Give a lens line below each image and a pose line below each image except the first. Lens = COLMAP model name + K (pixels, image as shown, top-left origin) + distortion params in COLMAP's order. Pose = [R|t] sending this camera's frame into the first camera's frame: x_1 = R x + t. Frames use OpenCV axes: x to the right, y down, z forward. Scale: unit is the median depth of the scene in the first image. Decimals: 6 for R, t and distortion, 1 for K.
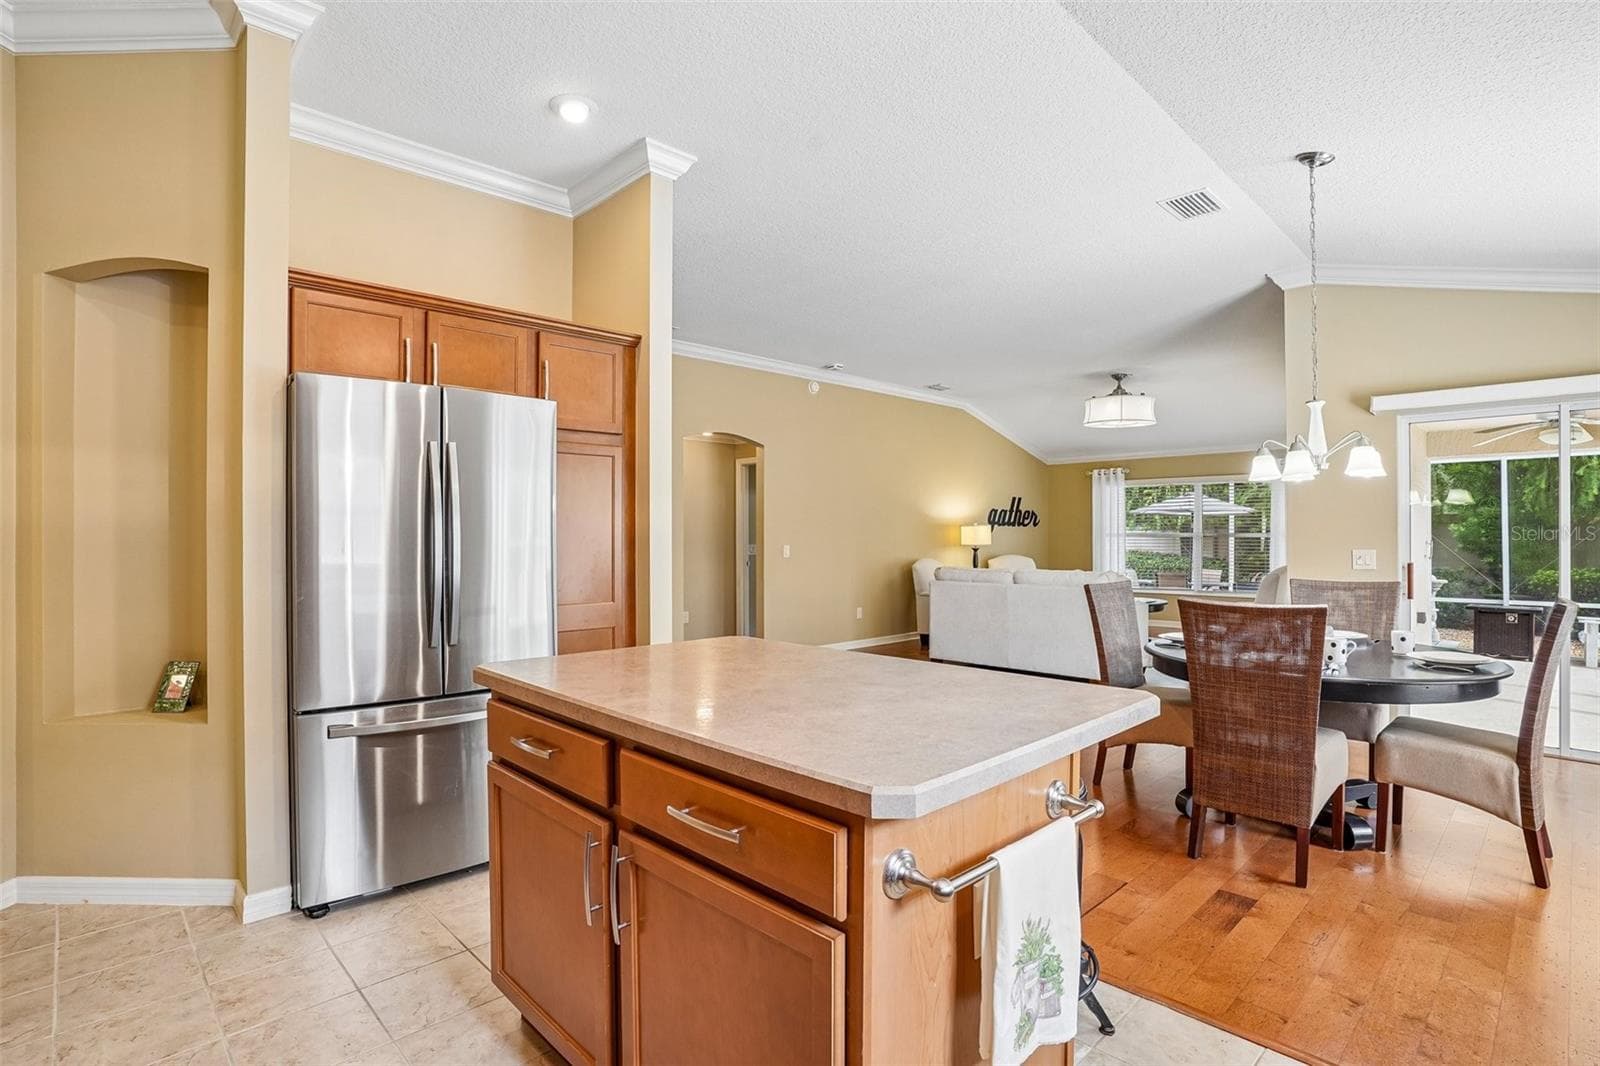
lens RADIAL K [[788.1, 0, 800.0], [0, 788.1, 533.0], [0, 0, 1]] dist [-0.086946, 0.040267]
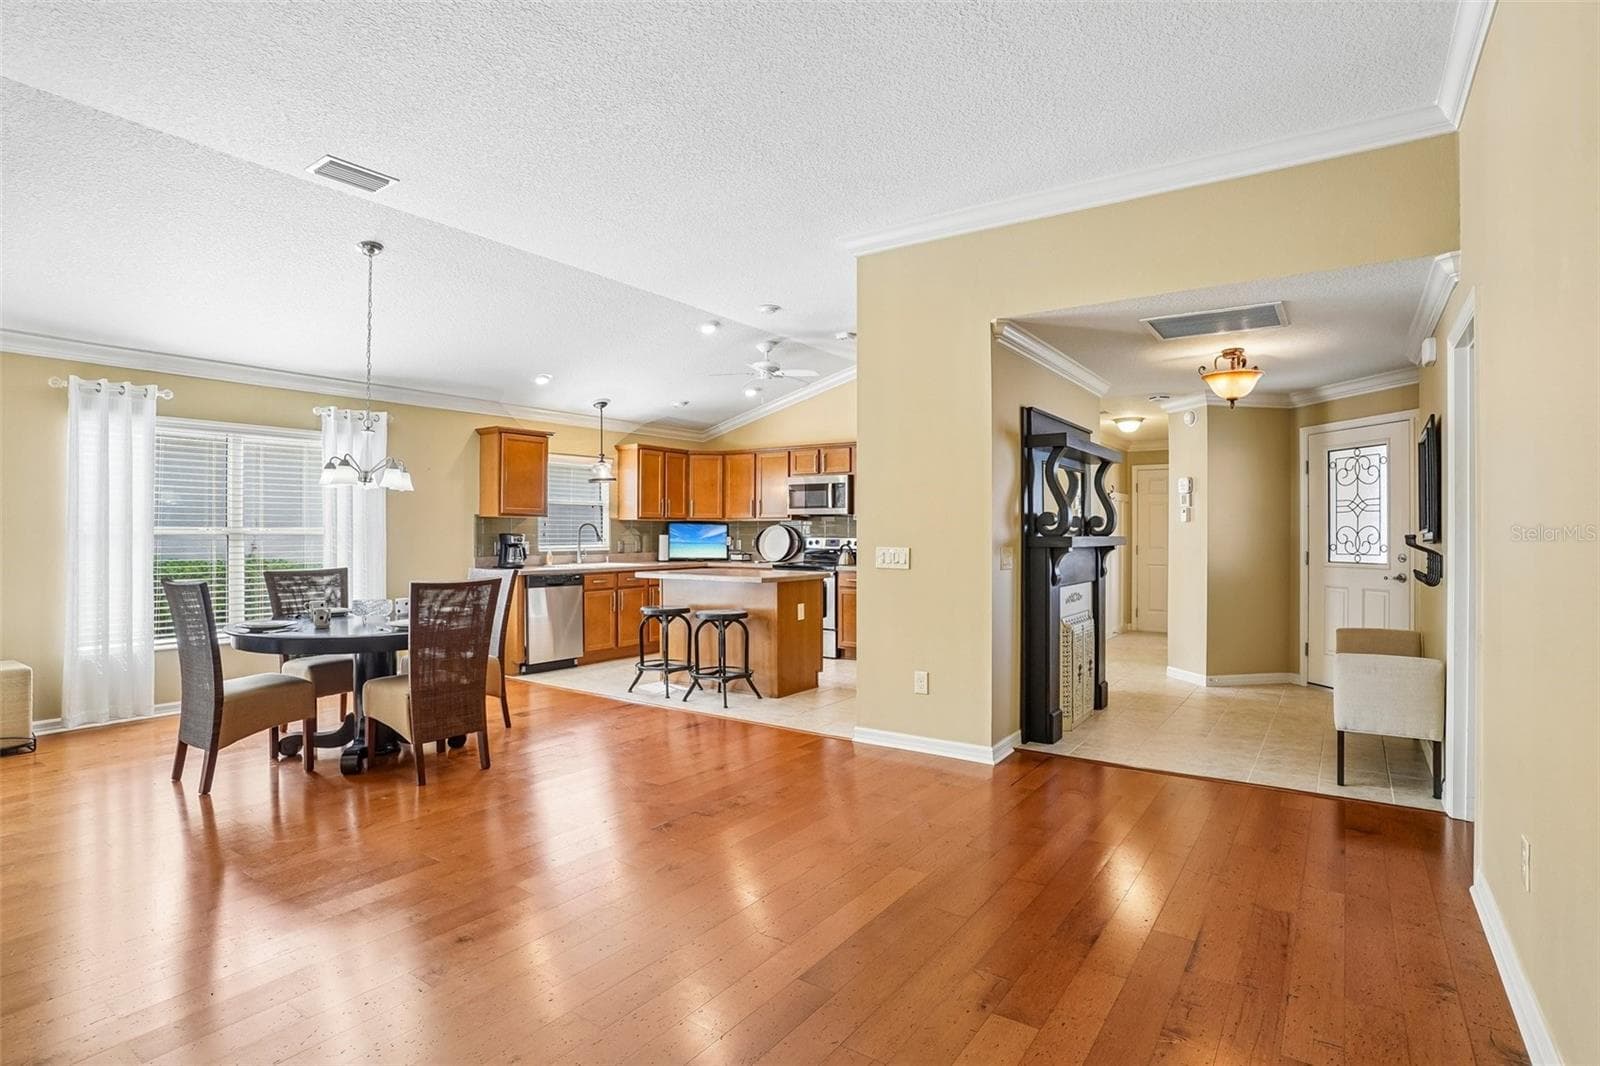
lens RADIAL K [[788.1, 0, 800.0], [0, 788.1, 533.0], [0, 0, 1]] dist [-0.086946, 0.040267]
pose [[-0.982161, 0.000499, -0.188043, 0.073075], [0.000865, 0.999998, -0.001864, 0.003579], [0.188042, -0.001994, -0.982159, 0.947922]]
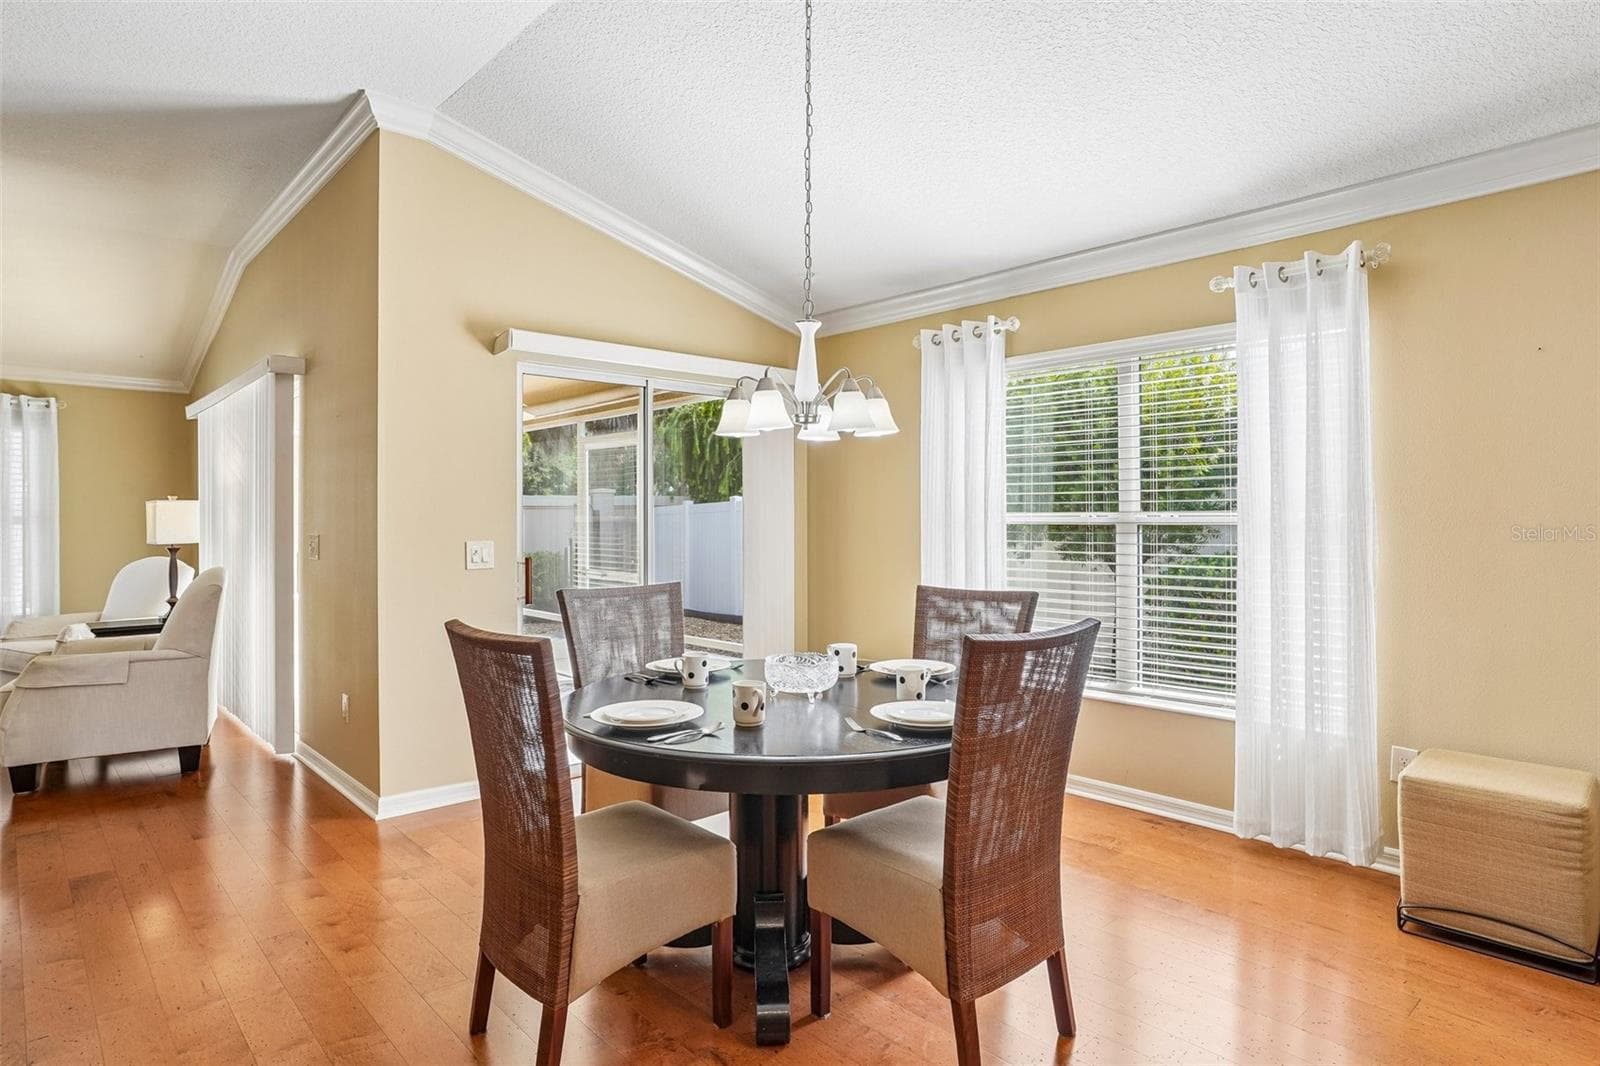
lens RADIAL K [[908.2, 0, 796.4], [0, 908.2, 521.3], [0, 0, 1]] dist [-0.070166, 0.059395]
pose [[0.044064, 0.000467, 0.999029, -0.048581], [-0.002678, 0.999996, -0.000350, 0.001953], [-0.999025, -0.002660, 0.044065, 0.375881]]
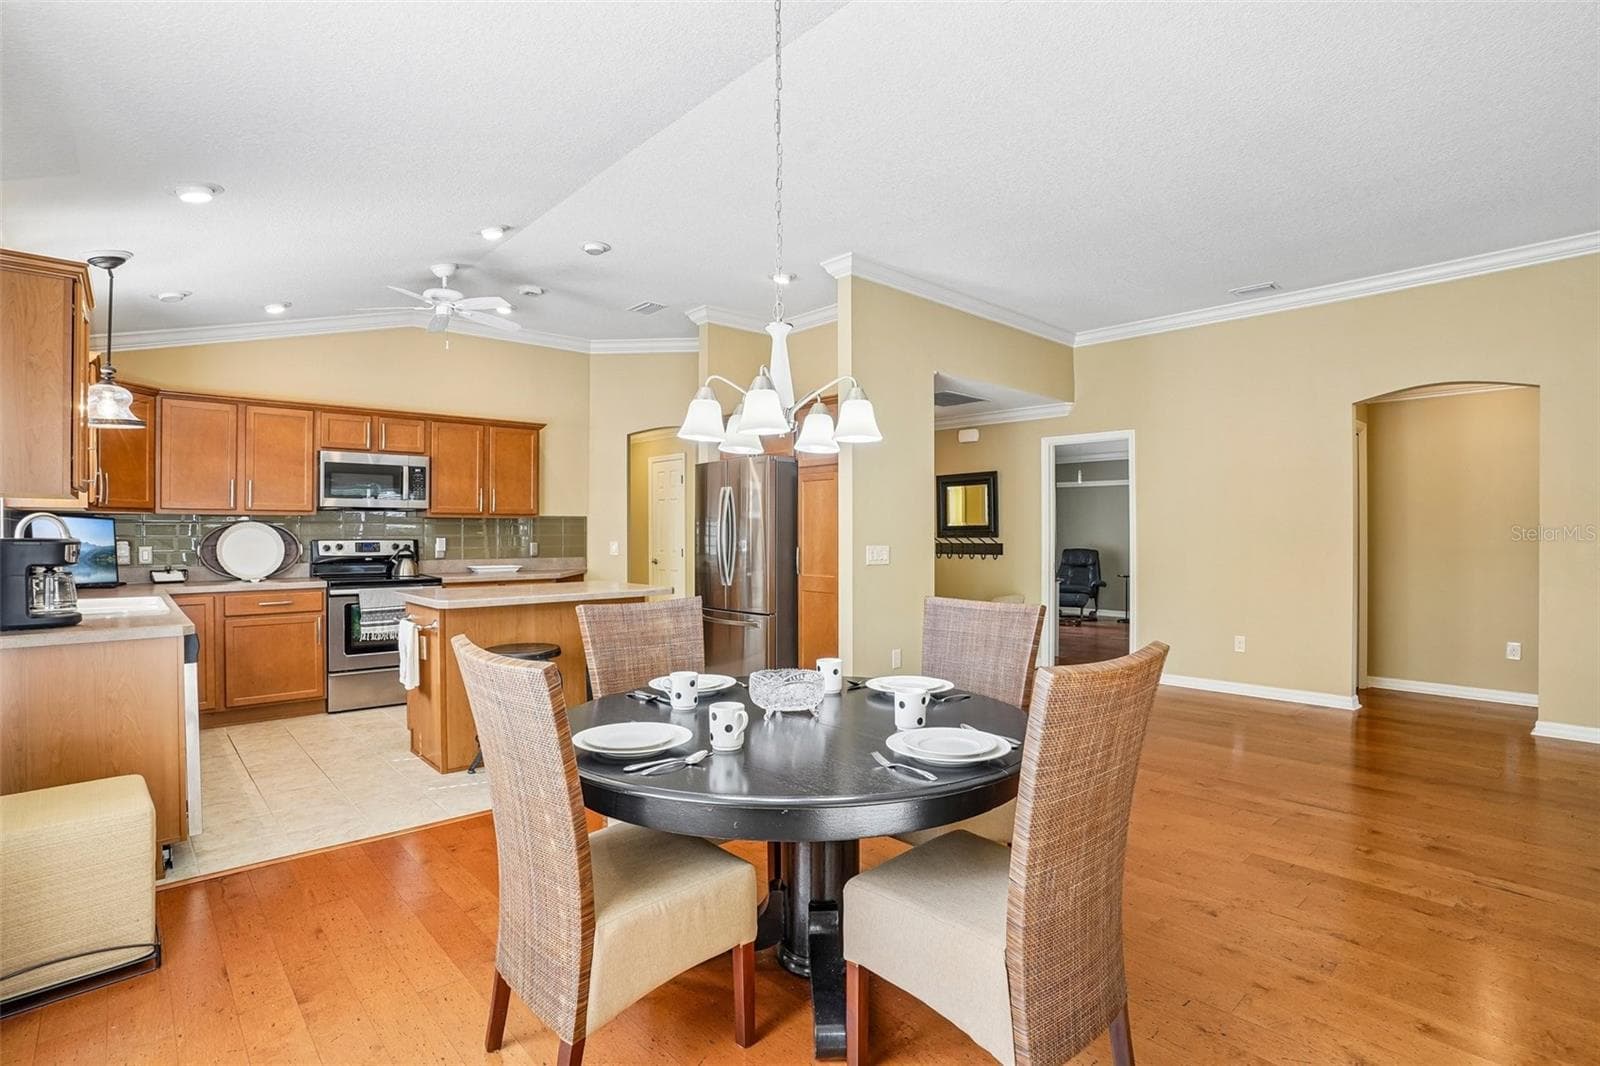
lens RADIAL K [[788.1, 0, 800.0], [0, 788.1, 533.0], [0, 0, 1]] dist [-0.086946, 0.040267]
pose [[-0.035731, 0.003623, -0.999355, 0.520584], [0.002968, 0.999989, 0.003519, -0.000068], [0.999357, -0.002841, -0.035741, 0.402319]]
